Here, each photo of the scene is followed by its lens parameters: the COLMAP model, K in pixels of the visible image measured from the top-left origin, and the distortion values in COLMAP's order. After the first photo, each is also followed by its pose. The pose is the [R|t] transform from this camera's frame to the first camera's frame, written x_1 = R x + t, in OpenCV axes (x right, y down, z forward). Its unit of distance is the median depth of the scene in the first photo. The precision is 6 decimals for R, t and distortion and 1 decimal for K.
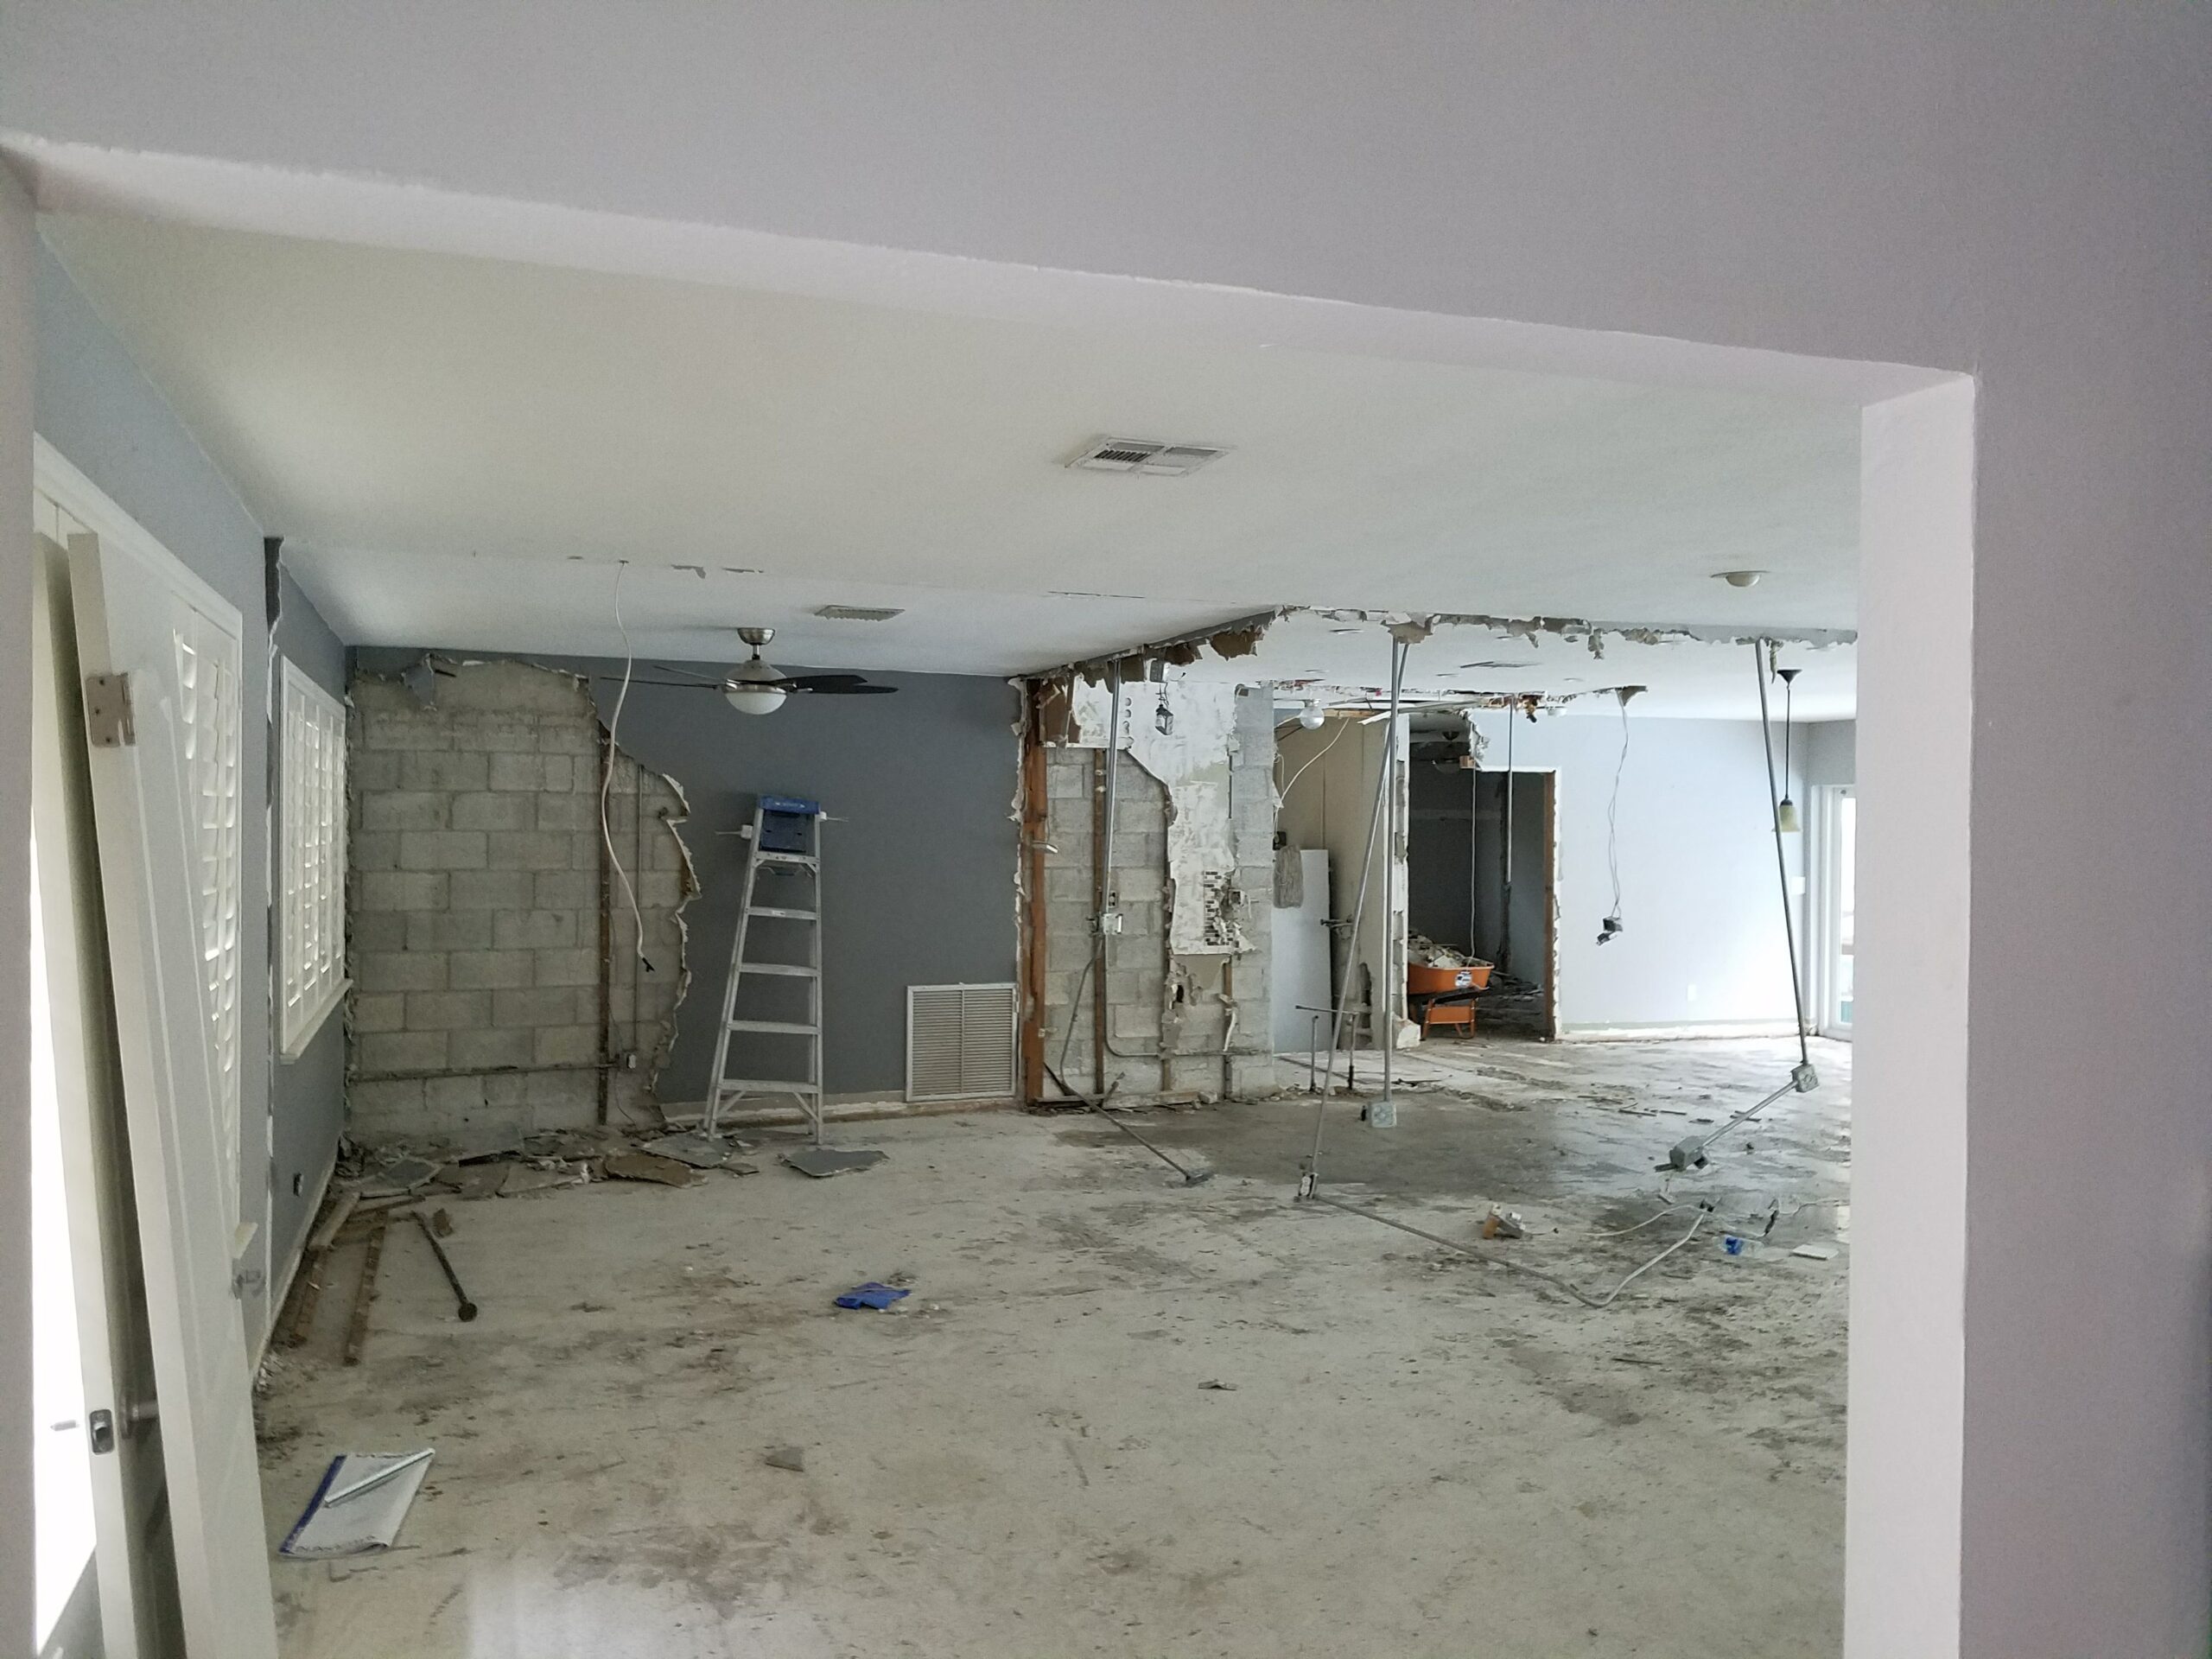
lens RADIAL K [[1694.0, 0, 1092.5], [0, 1694.0, 846.7], [0, 0, 1]] dist [0.262081, -0.416109]
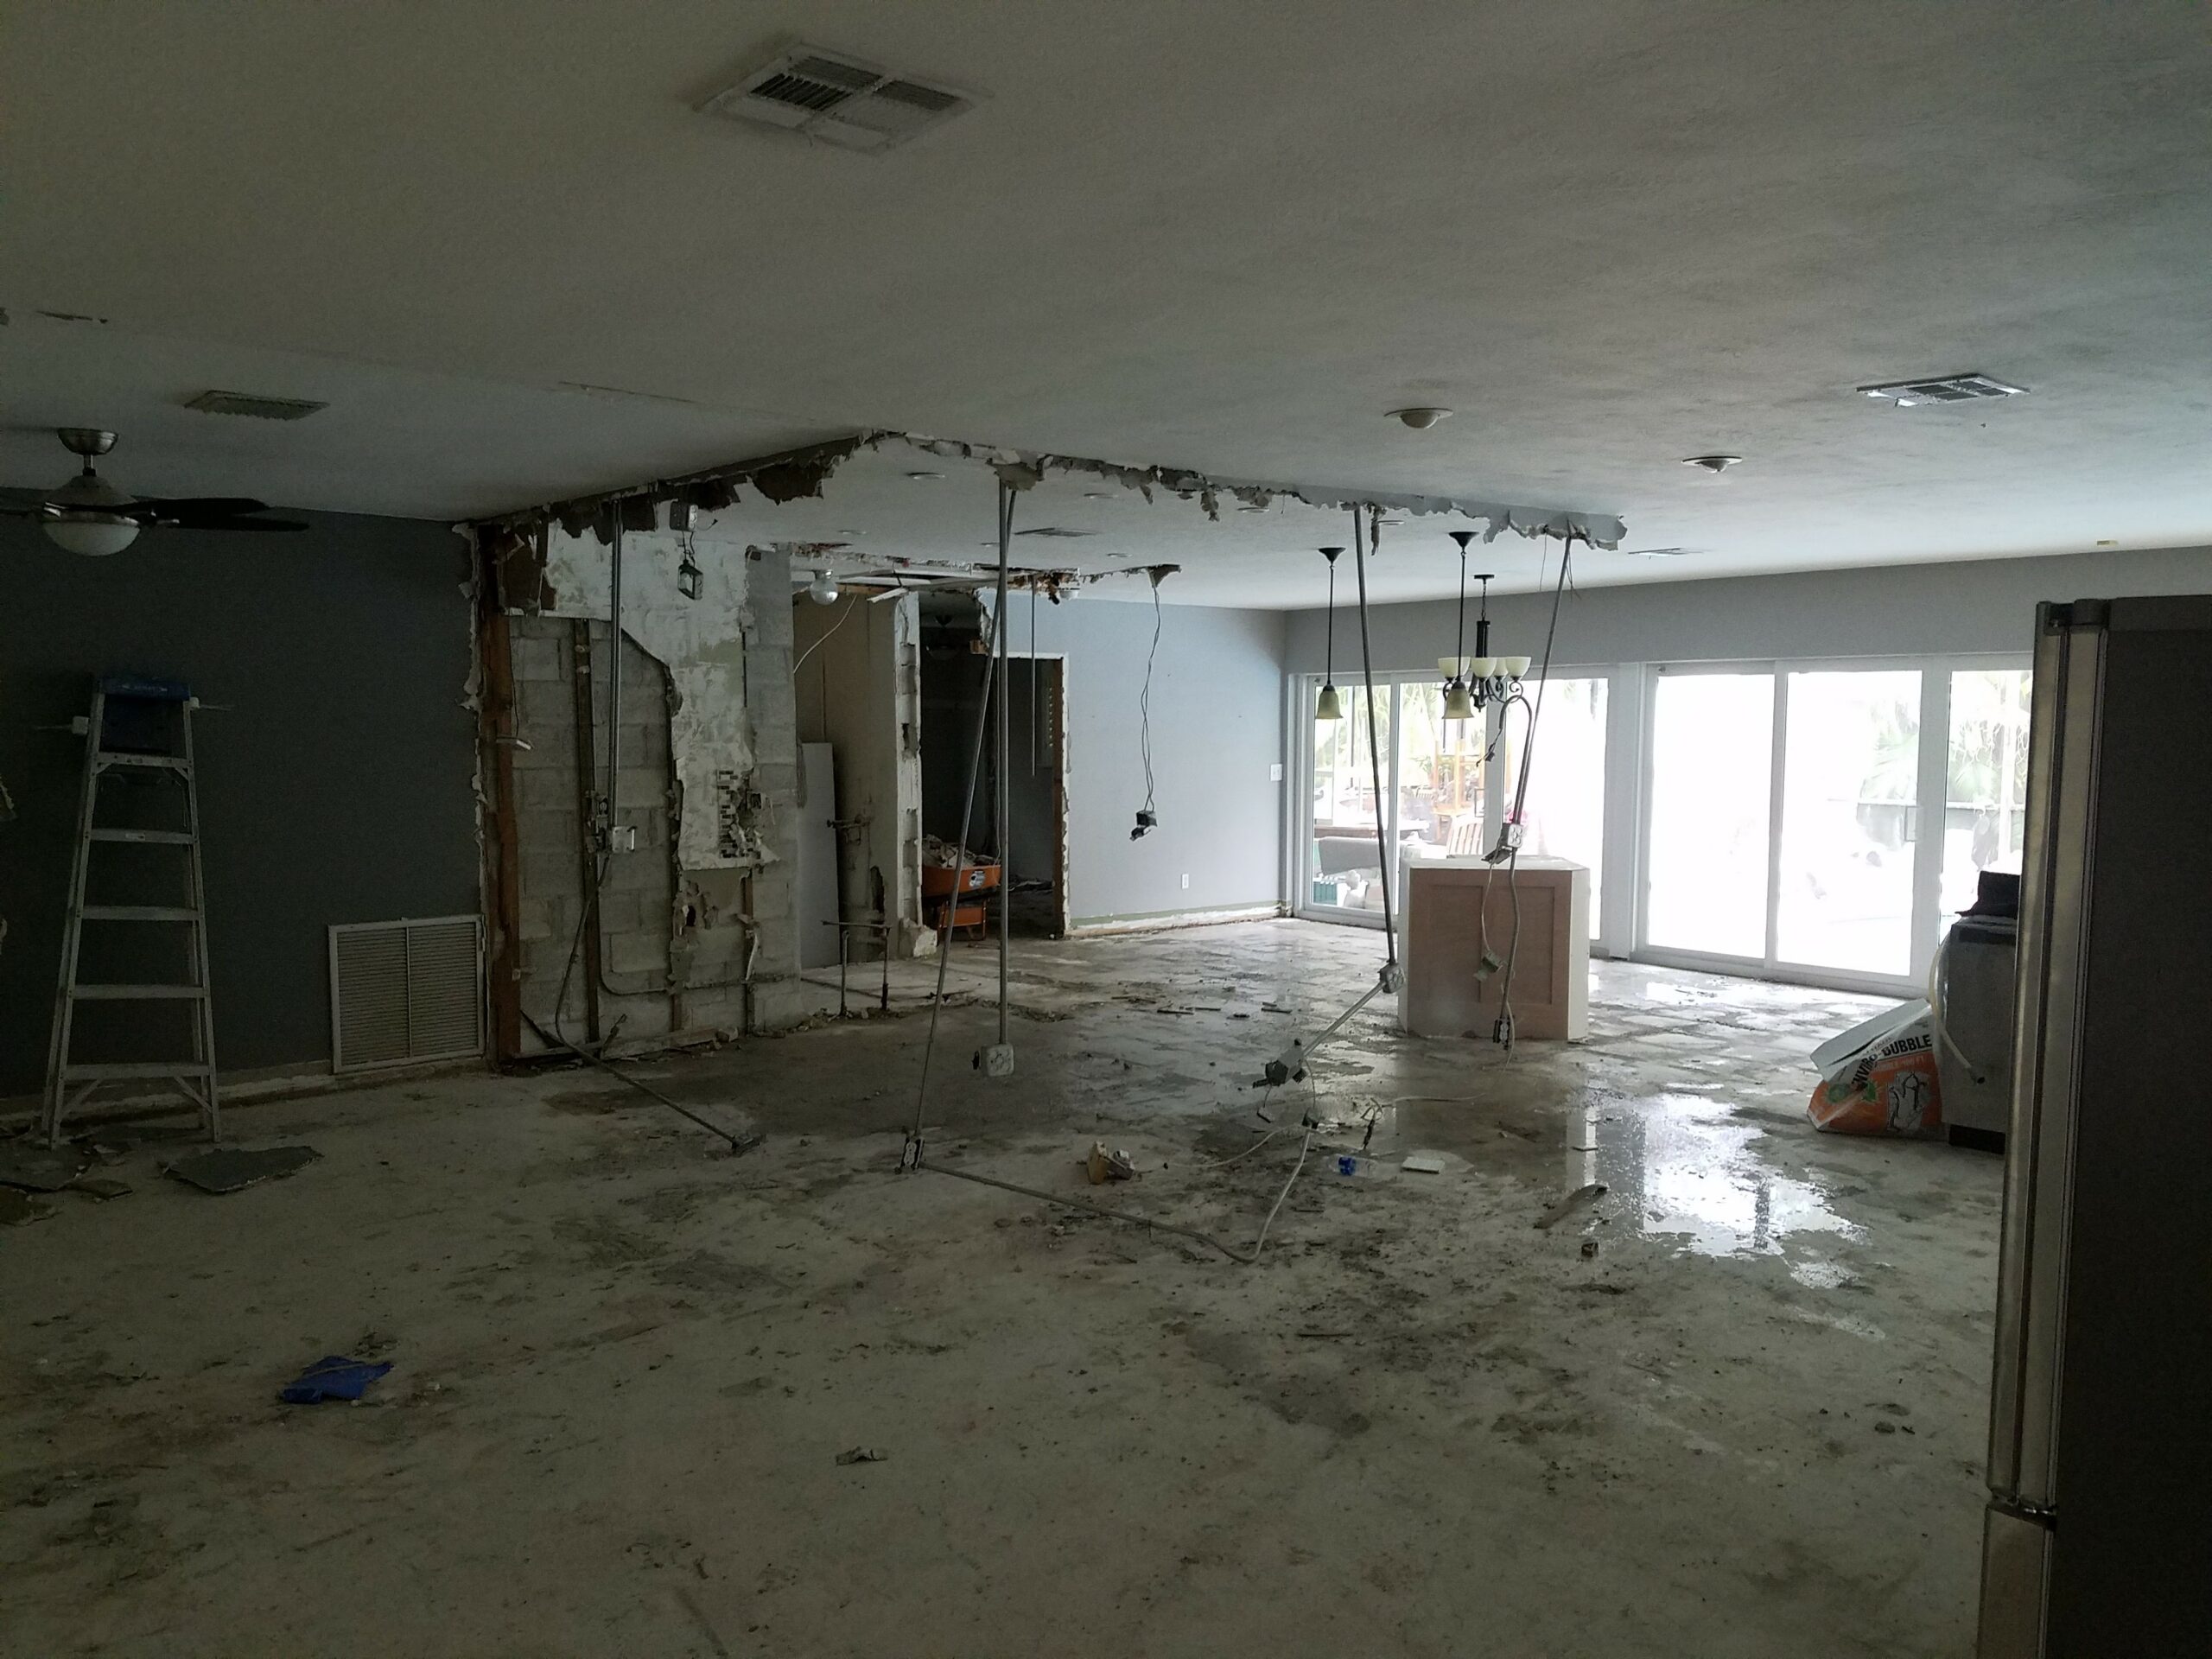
lens RADIAL K [[1745.5, 0, 1106.0], [0, 1745.5, 871.9], [0, 0, 1]] dist [0.297416, -0.500848]
pose [[0.949010, -0.036222, 0.313158, -0.034976], [0.012313, 0.996878, 0.077990, -0.001788], [-0.315006, -0.070157, 0.946493, 0.132900]]
